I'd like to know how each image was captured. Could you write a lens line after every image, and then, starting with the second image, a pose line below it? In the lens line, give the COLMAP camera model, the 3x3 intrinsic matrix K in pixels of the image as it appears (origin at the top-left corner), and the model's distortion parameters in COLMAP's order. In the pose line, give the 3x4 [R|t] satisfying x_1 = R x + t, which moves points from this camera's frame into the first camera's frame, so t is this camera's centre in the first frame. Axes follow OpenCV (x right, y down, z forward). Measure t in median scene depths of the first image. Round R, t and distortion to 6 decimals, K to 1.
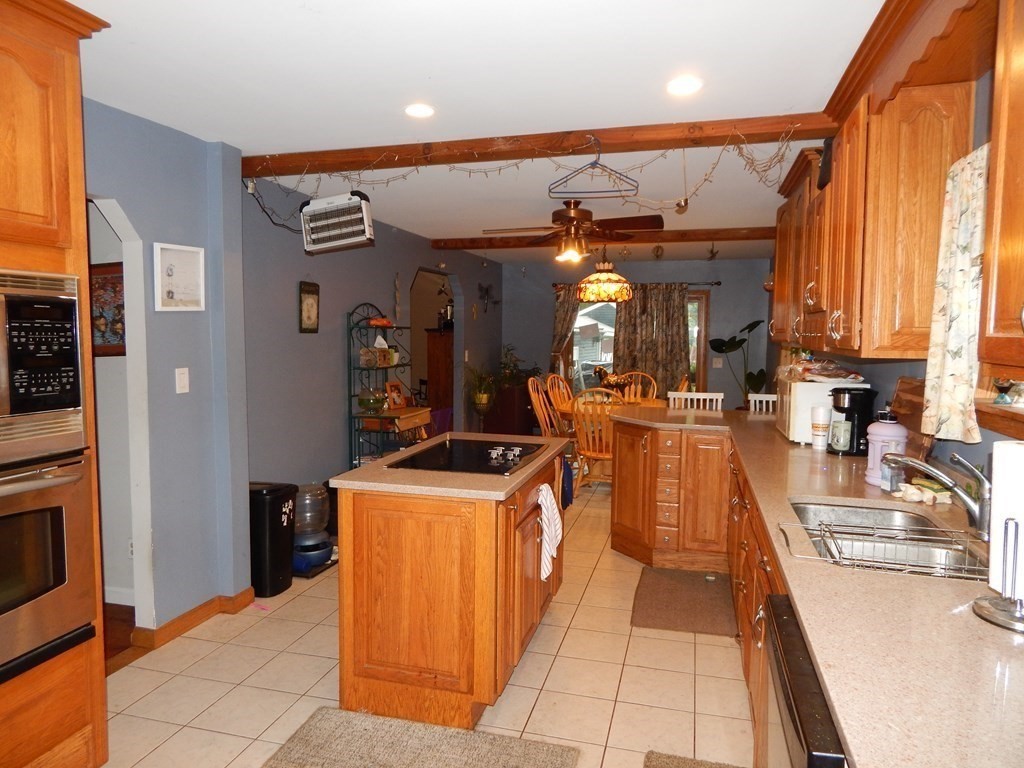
lens RADIAL K [[686.6, 0, 507.0], [0, 686.6, 382.6], [0, 0, 1]] dist [0.007051, -0.000201]
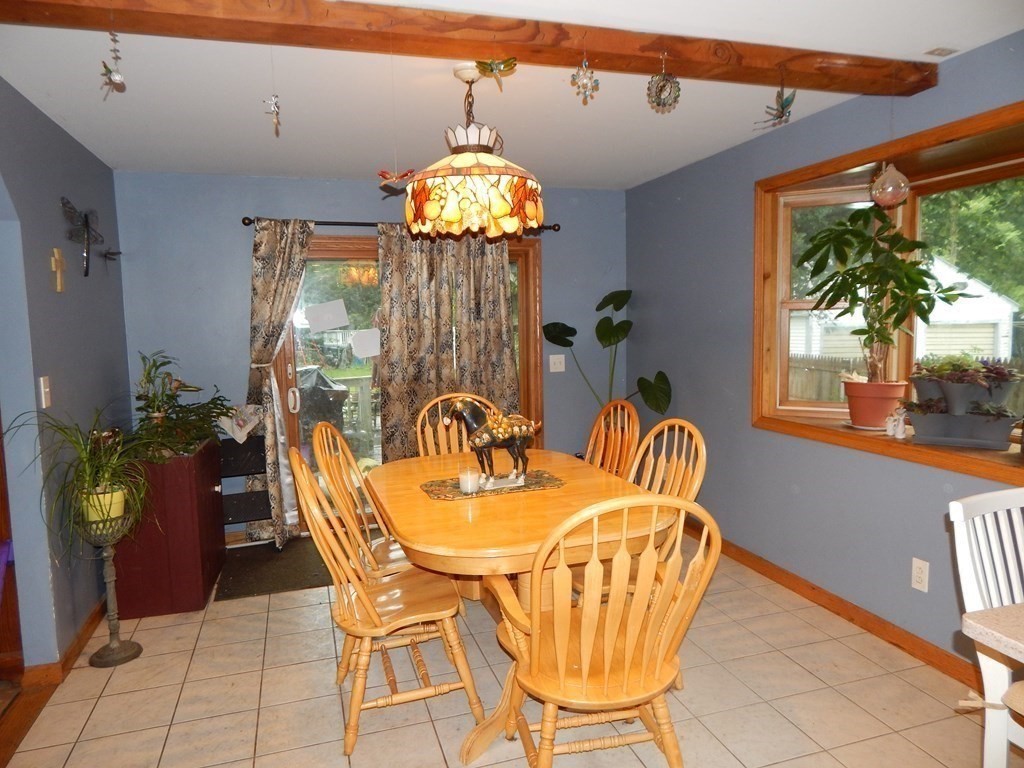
lens RADIAL K [[686.6, 0, 507.0], [0, 686.6, 382.6], [0, 0, 1]] dist [0.007051, -0.000201]
pose [[0.846668, -0.080083, 0.526061, -0.040376], [0.073435, 0.996736, 0.033544, -0.035691], [-0.527030, 0.010230, 0.849785, 0.532889]]
